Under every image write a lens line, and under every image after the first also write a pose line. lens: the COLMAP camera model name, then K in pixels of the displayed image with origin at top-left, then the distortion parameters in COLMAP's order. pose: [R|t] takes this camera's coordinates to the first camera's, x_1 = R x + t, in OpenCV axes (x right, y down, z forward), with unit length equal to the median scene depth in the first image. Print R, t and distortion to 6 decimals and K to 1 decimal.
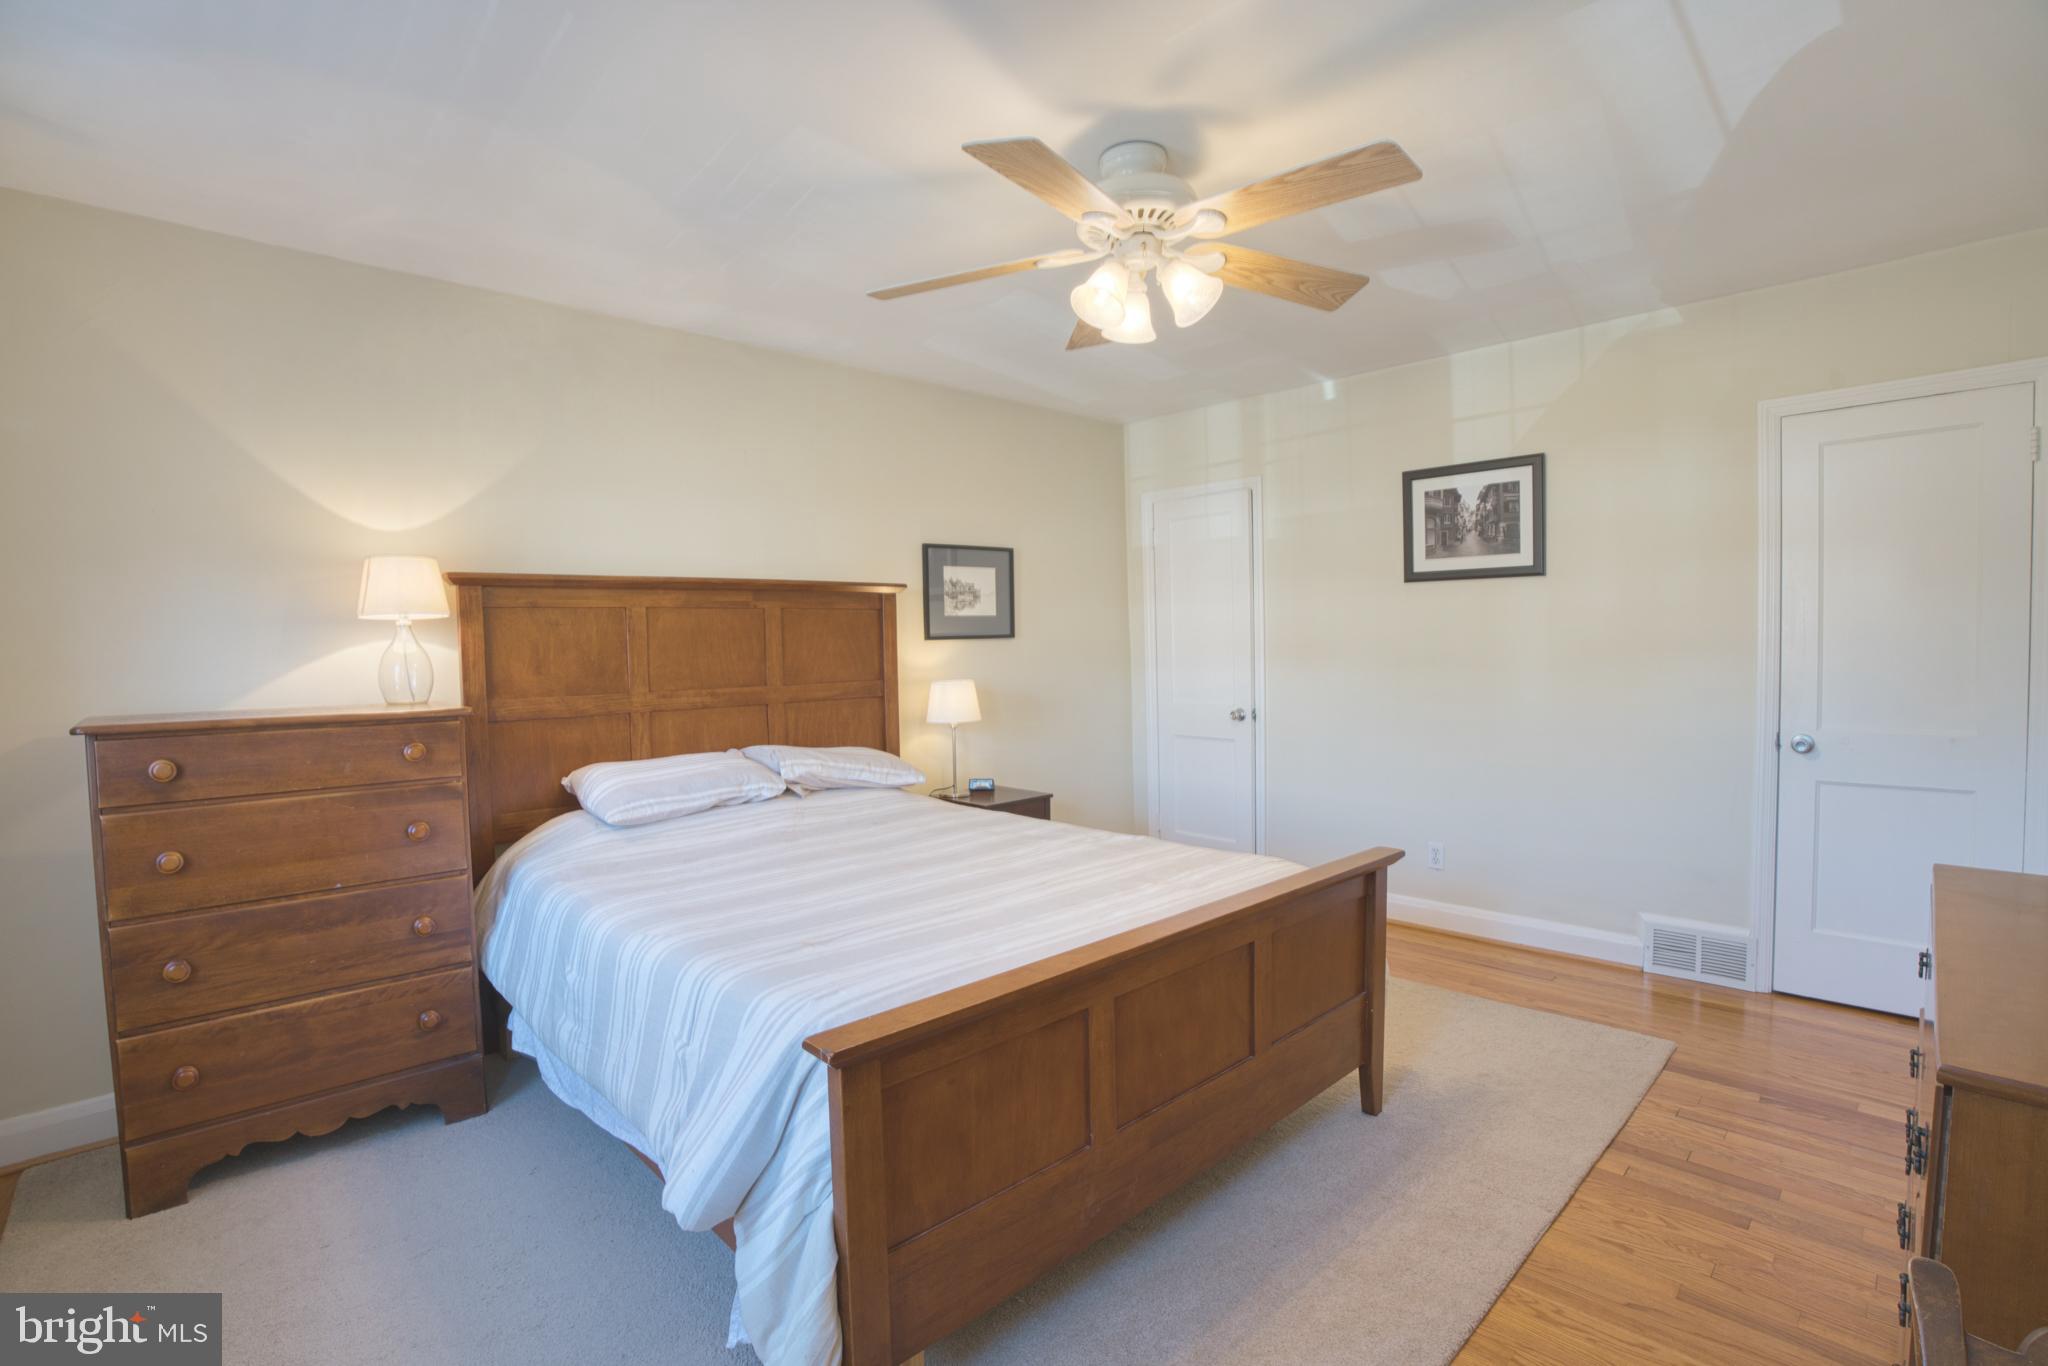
lens RADIAL K [[965.6, 0, 1015.0], [0, 965.6, 696.4], [0, 0, 1]] dist [-0.058048, 0.019893]
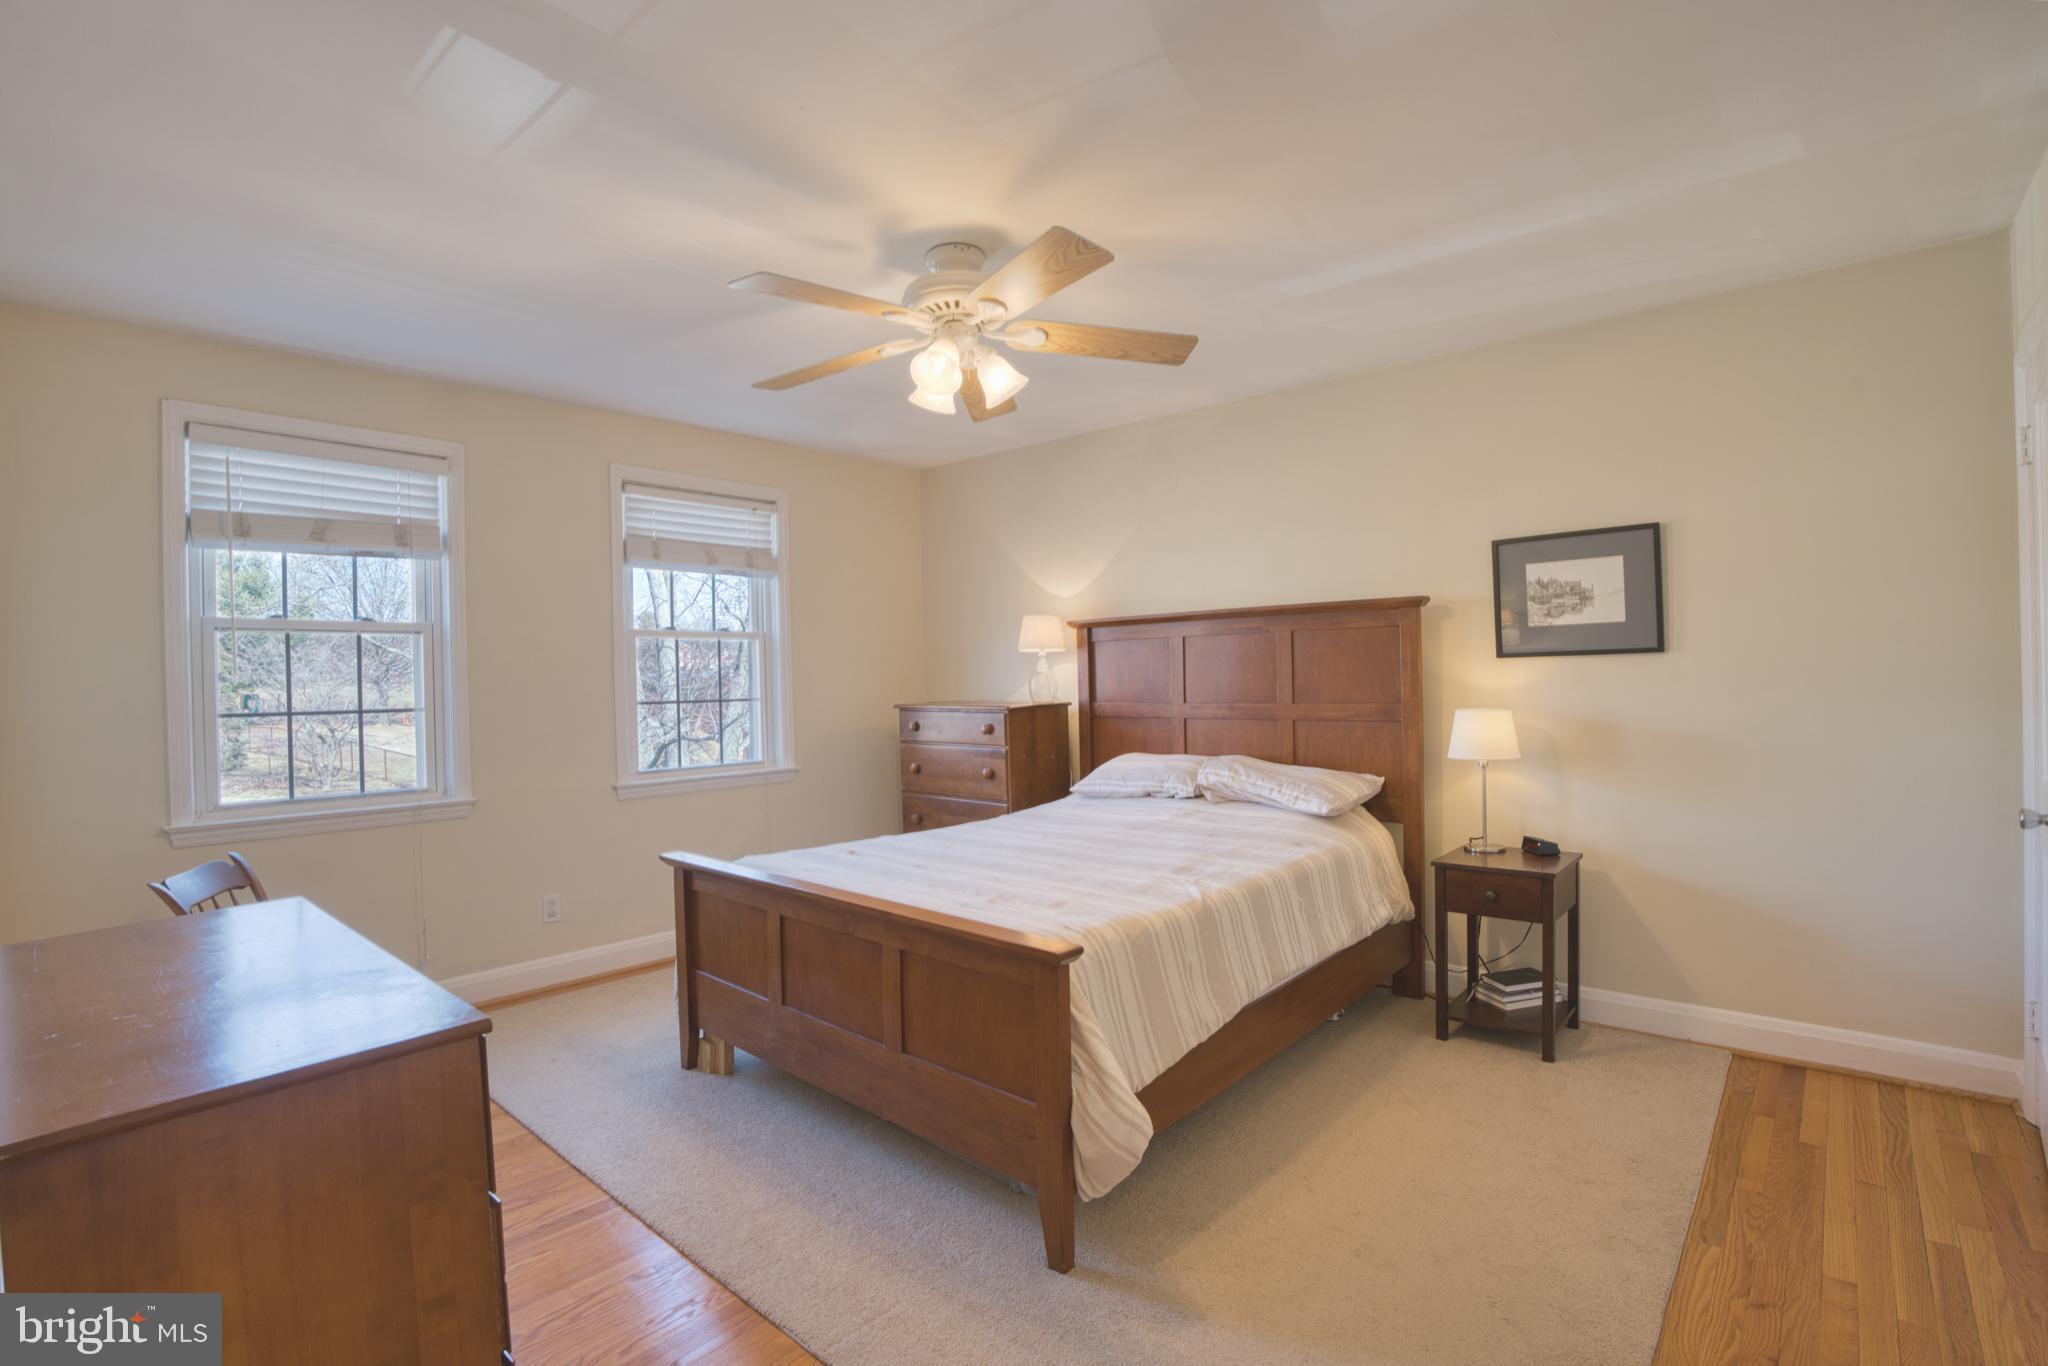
lens RADIAL K [[965.6, 0, 1009.2], [0, 965.6, 679.7], [0, 0, 1]] dist [-0.058048, 0.019893]
pose [[0.065156, 0.023938, -0.997588, 0.759929], [-0.032733, 0.999225, 0.021840, -0.048109], [0.997338, 0.031232, 0.065890, 0.587796]]
